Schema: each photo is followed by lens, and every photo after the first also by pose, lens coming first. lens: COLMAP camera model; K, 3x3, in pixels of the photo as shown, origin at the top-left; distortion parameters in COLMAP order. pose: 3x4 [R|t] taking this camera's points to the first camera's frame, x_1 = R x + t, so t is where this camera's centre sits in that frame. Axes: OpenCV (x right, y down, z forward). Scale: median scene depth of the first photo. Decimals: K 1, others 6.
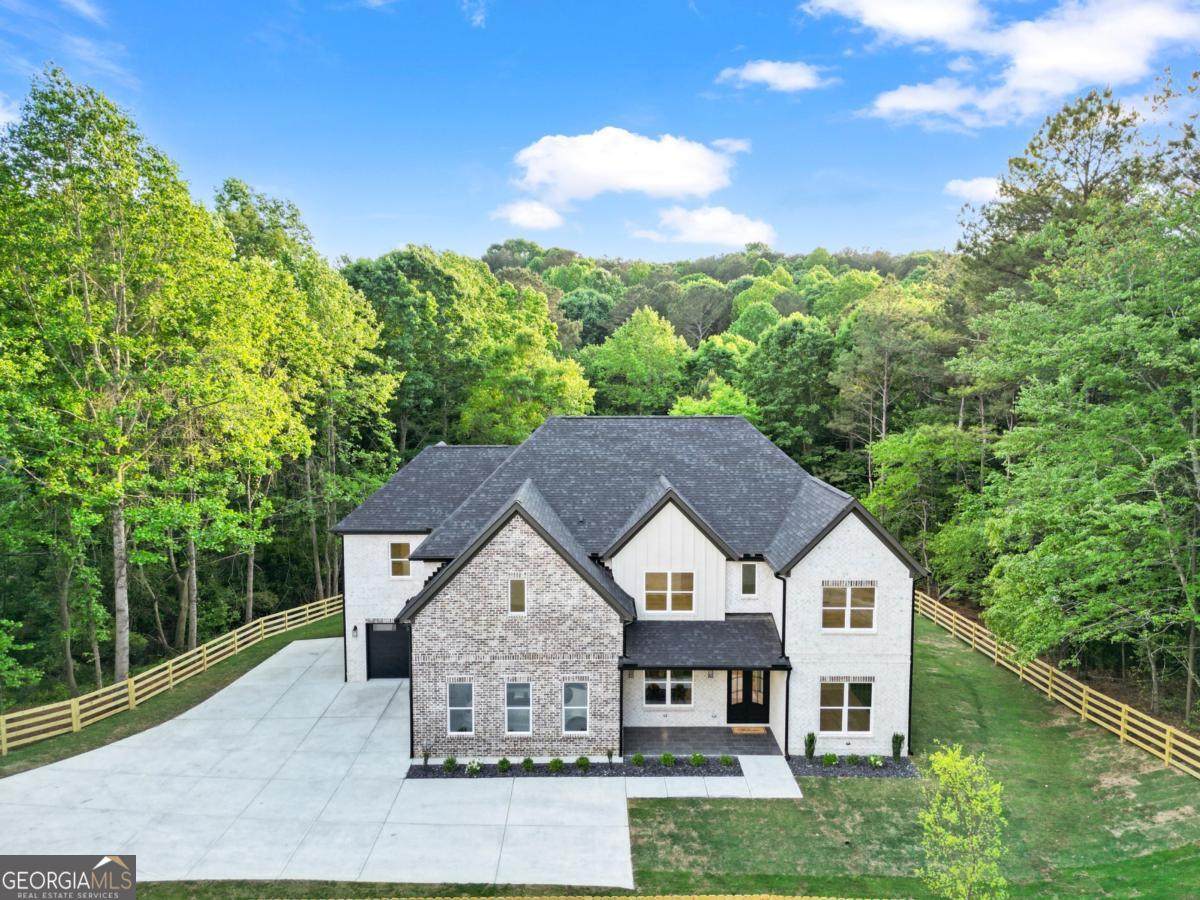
lens RADIAL K [[840.9, 0, 598.4], [0, 840.9, 436.4], [0, 0, 1]] dist [0.071126, -0.060657]
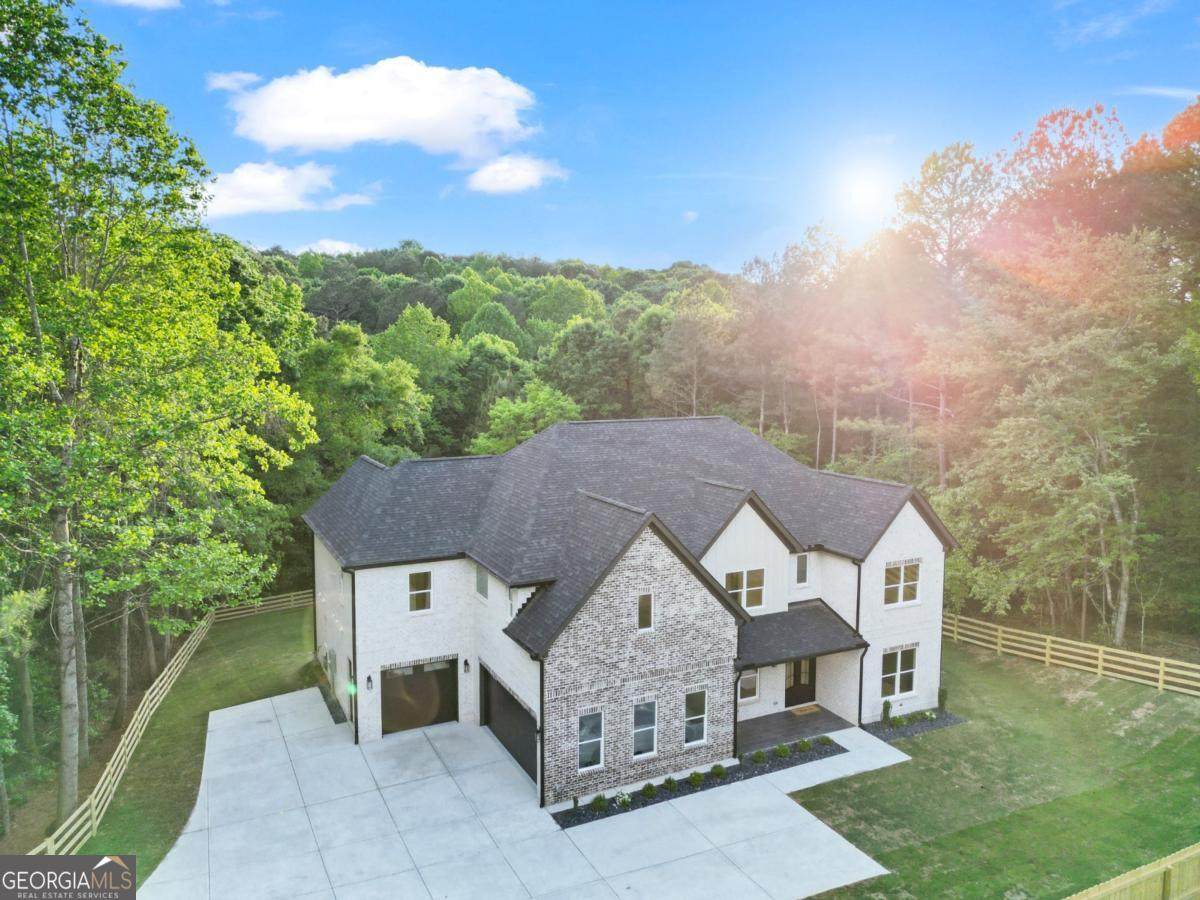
lens RADIAL K [[846.6, 0, 600.1], [0, 846.6, 429.5], [0, 0, 1]] dist [0.039244, -0.007569]
pose [[0.896714, -0.034978, 0.441226, -0.547408], [0.038484, 0.999259, 0.001002, -0.018685], [-0.440934, 0.016081, 0.897396, 0.157898]]
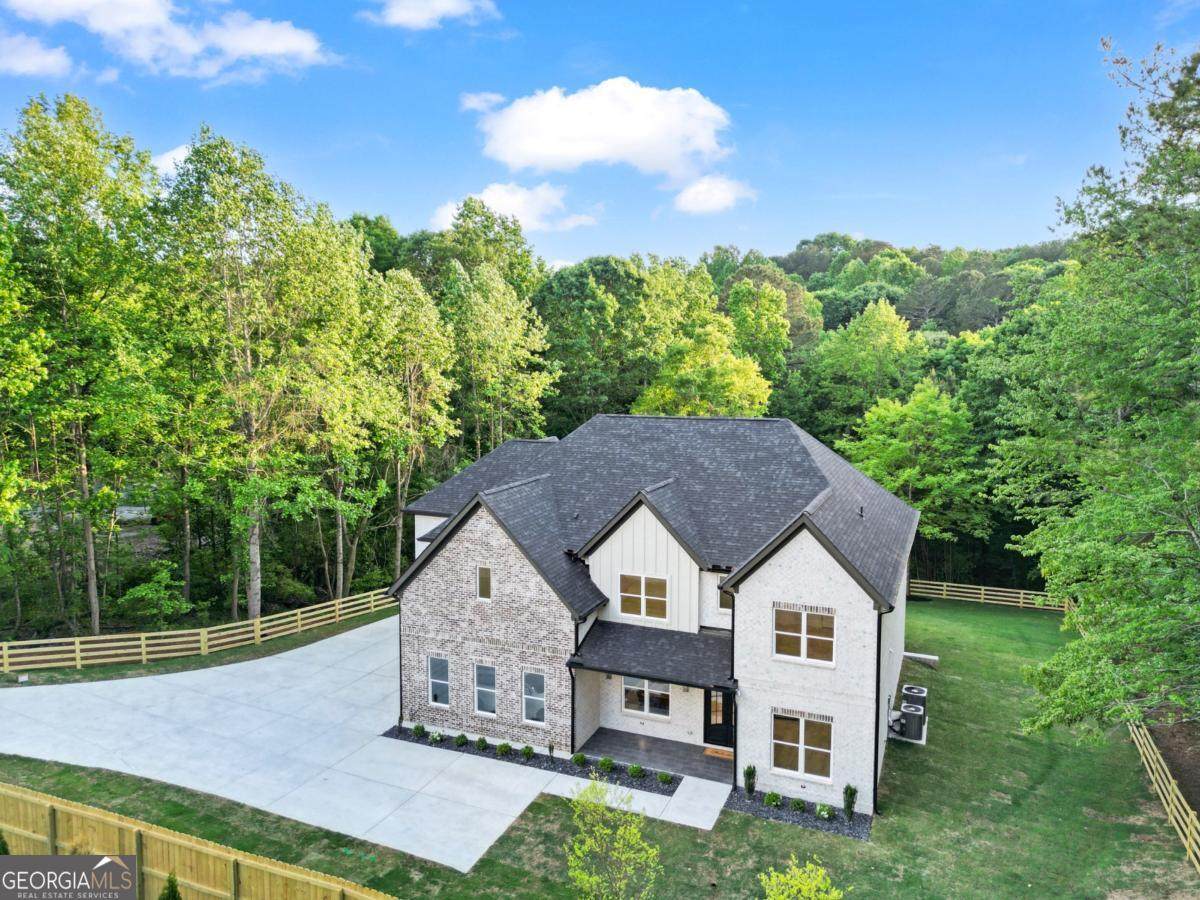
lens RADIAL K [[840.9, 0, 598.4], [0, 840.9, 436.4], [0, 0, 1]] dist [0.071126, -0.060657]
pose [[0.916361, 0.036711, -0.398667, 0.439675], [-0.036402, 0.999302, 0.008347, -0.007148], [0.398696, 0.006863, 0.917058, 0.089372]]
